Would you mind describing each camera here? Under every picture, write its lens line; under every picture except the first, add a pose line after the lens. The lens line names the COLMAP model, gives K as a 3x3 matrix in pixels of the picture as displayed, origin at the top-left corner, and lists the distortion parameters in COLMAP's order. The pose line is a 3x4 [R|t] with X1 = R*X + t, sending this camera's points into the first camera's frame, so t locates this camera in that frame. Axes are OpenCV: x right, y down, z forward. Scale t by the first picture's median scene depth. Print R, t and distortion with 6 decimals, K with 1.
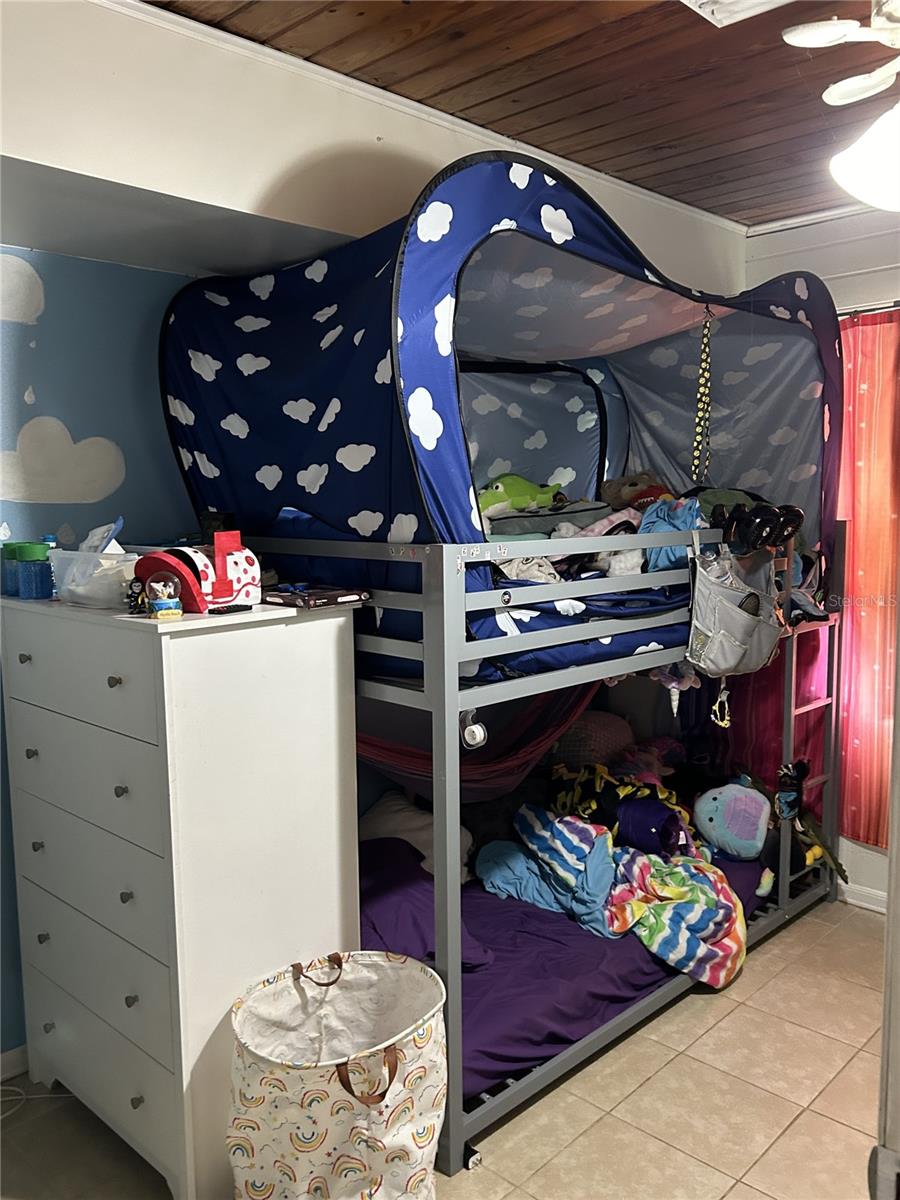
lens RADIAL K [[986.1, 0, 450.0], [0, 986.1, 600.0], [0, 0, 1]] dist [0.032996, 0.001096]
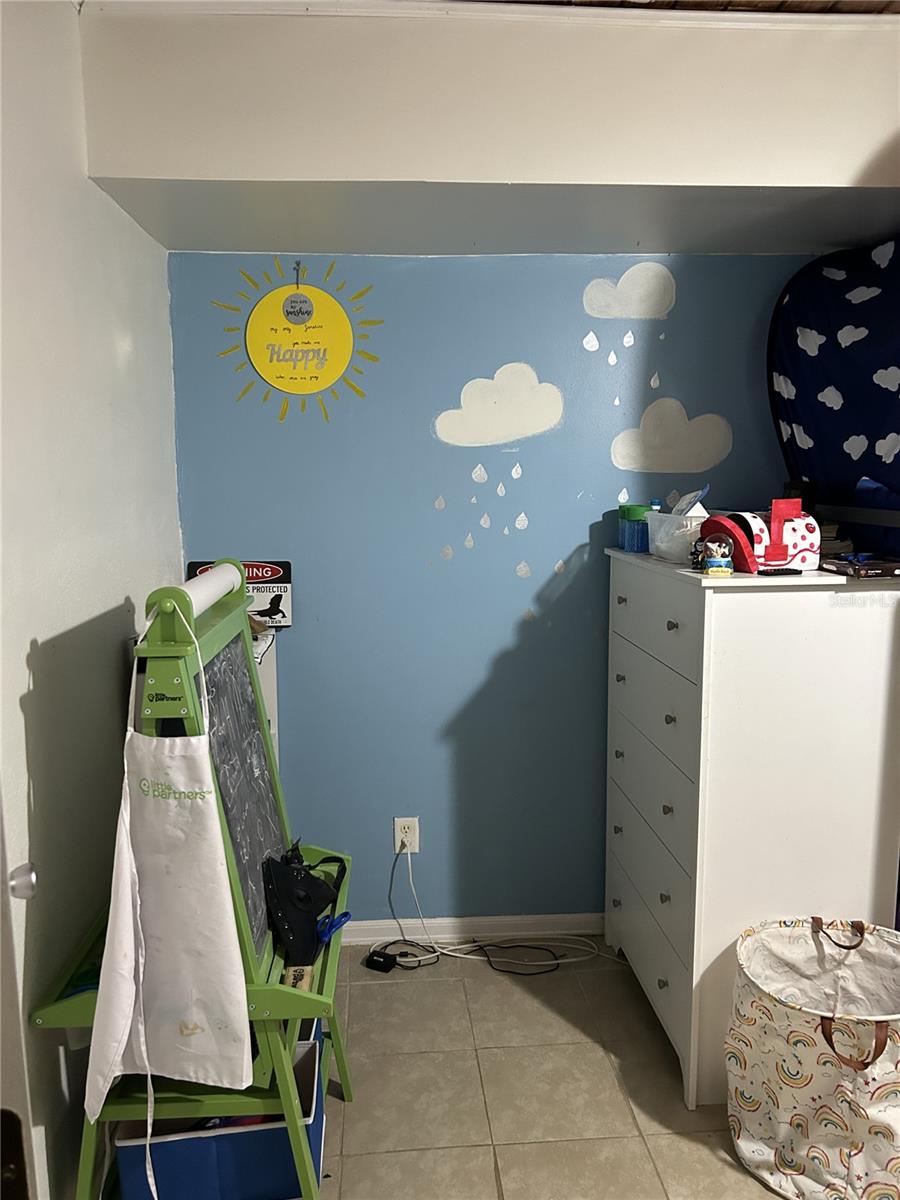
lens RADIAL K [[932.8, 0, 450.0], [0, 932.8, 600.0], [0, 0, 1]] dist [0.082960, -0.069273]
pose [[0.746519, 0.101247, -0.657615, 0.181171], [-0.079443, 0.994848, 0.062984, 0.003557], [0.660604, 0.005224, 0.750716, -0.002670]]
